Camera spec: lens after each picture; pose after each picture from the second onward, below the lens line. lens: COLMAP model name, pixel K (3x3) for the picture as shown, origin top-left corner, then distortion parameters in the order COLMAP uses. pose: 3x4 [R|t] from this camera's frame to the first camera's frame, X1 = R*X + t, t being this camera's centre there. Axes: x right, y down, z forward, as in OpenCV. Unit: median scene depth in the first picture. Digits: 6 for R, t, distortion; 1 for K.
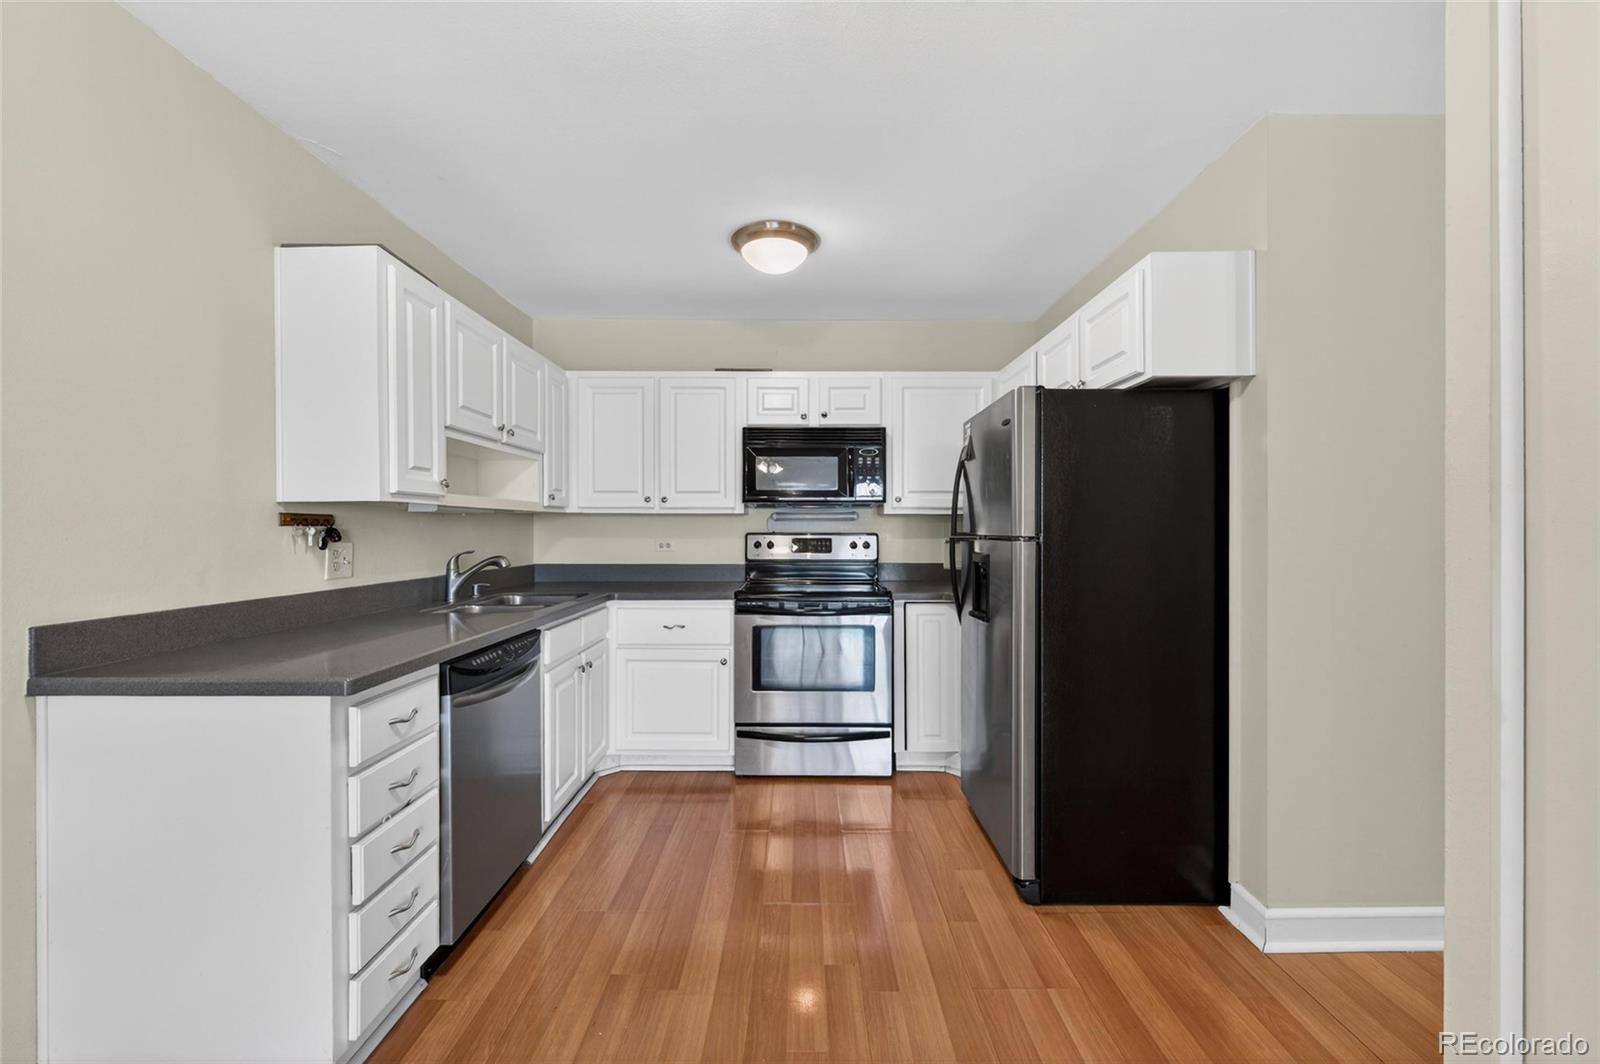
lens RADIAL K [[651.1, 0, 796.4], [0, 651.1, 529.1], [0, 0, 1]] dist [-0.000704, -0.000114]
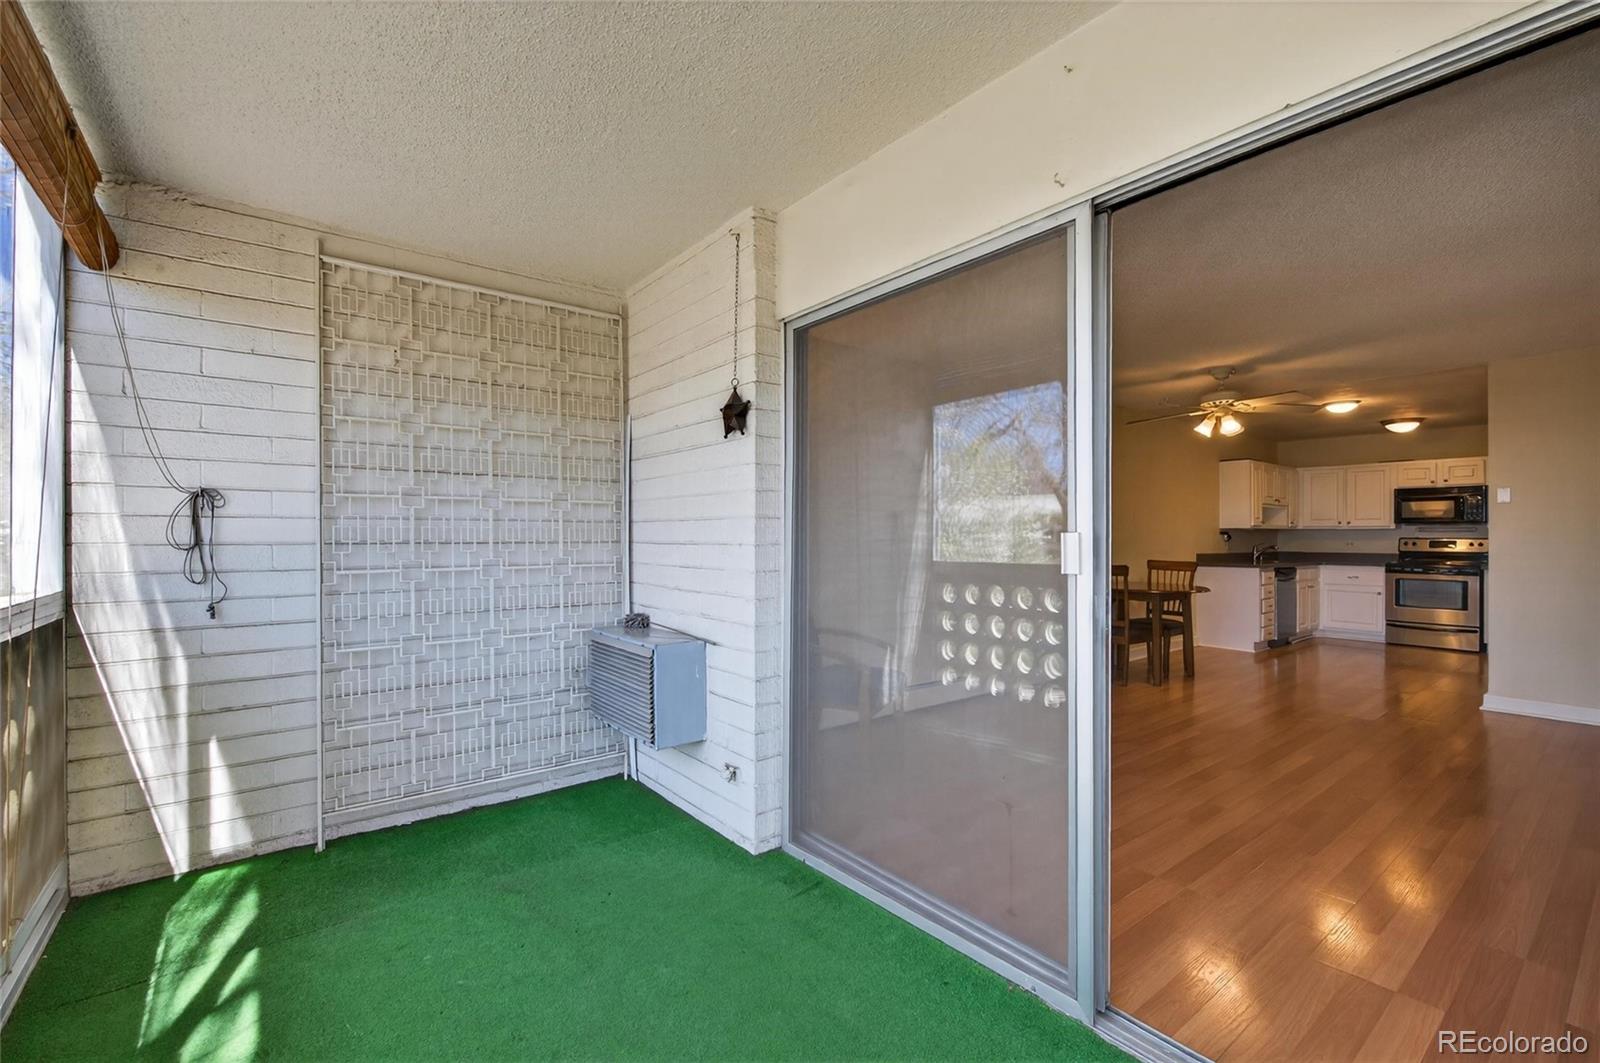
lens RADIAL K [[689.7, 0, 807.2], [0, 689.7, 539.0], [0, 0, 1]] dist [-0.003066, -0.000491]
pose [[0.626946, 0.004169, -0.779051, 0.507906], [-0.003462, 0.999991, 0.002565, 0.011611], [0.779055, 0.001089, 0.626955, -2.077495]]
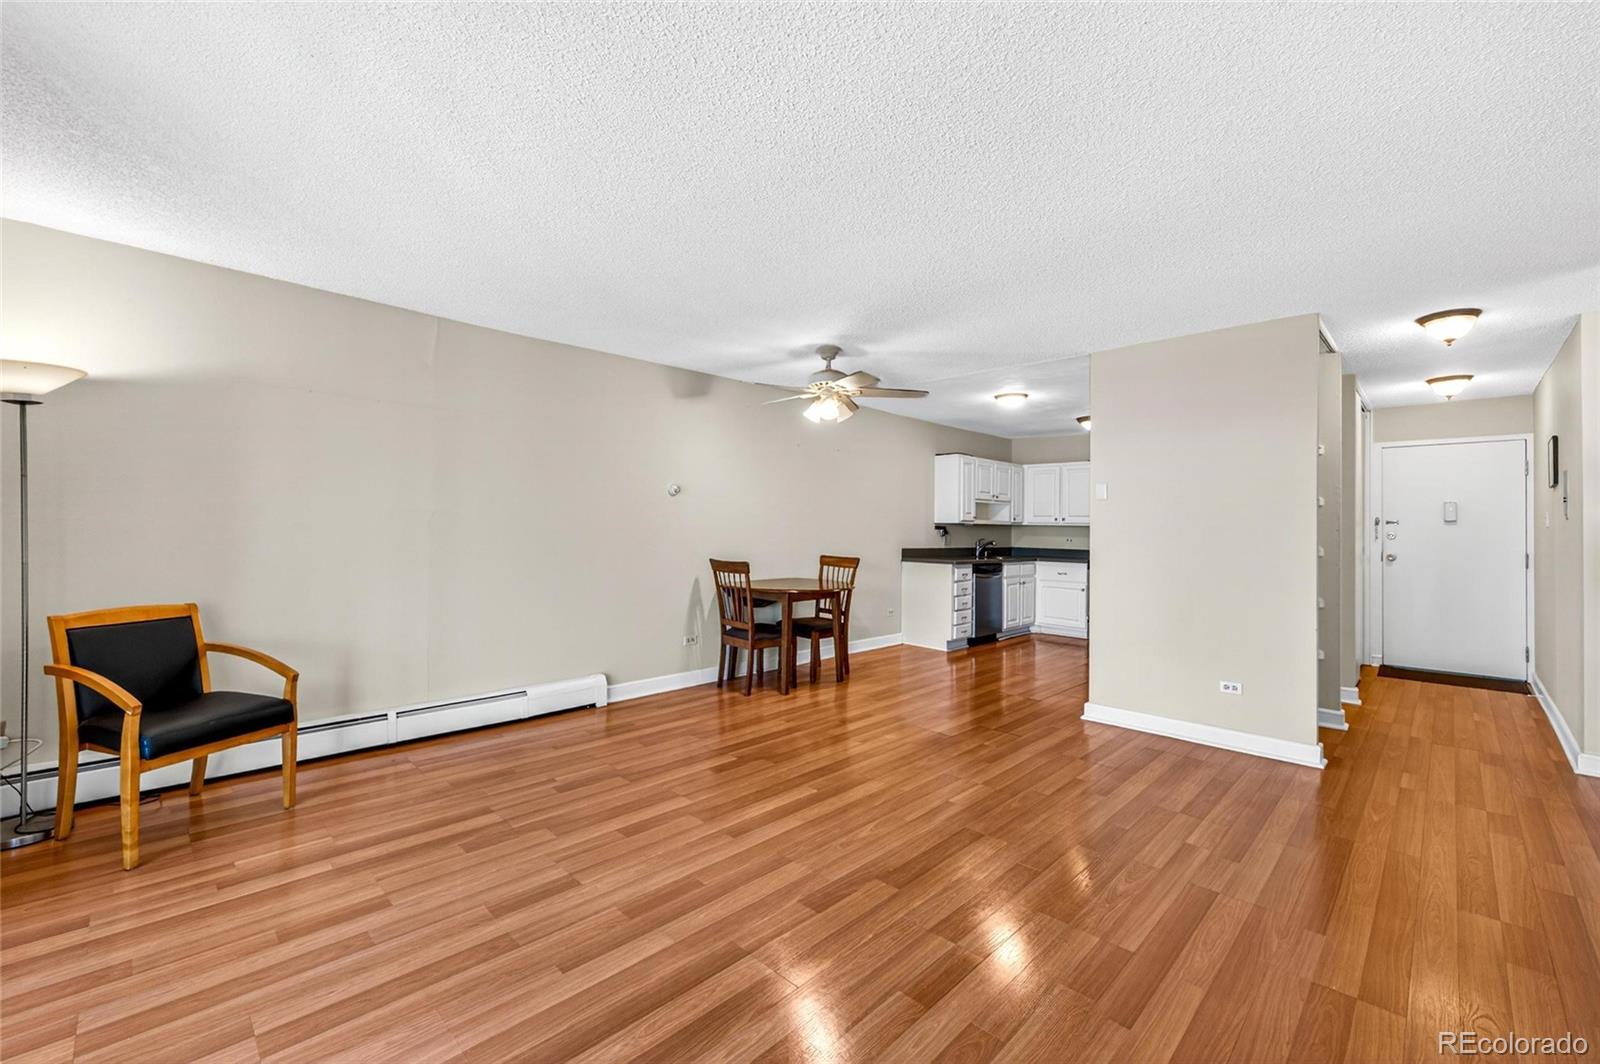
lens RADIAL K [[663.5, 0, 800.2], [0, 663.5, 508.5], [0, 0, 1]] dist [0.001445, -0.000057]
pose [[0.721435, -0.007058, -0.692446, 0.788746], [-0.018432, 0.999398, -0.029390, 0.001157], [0.692237, 0.033966, 0.720871, -1.398757]]
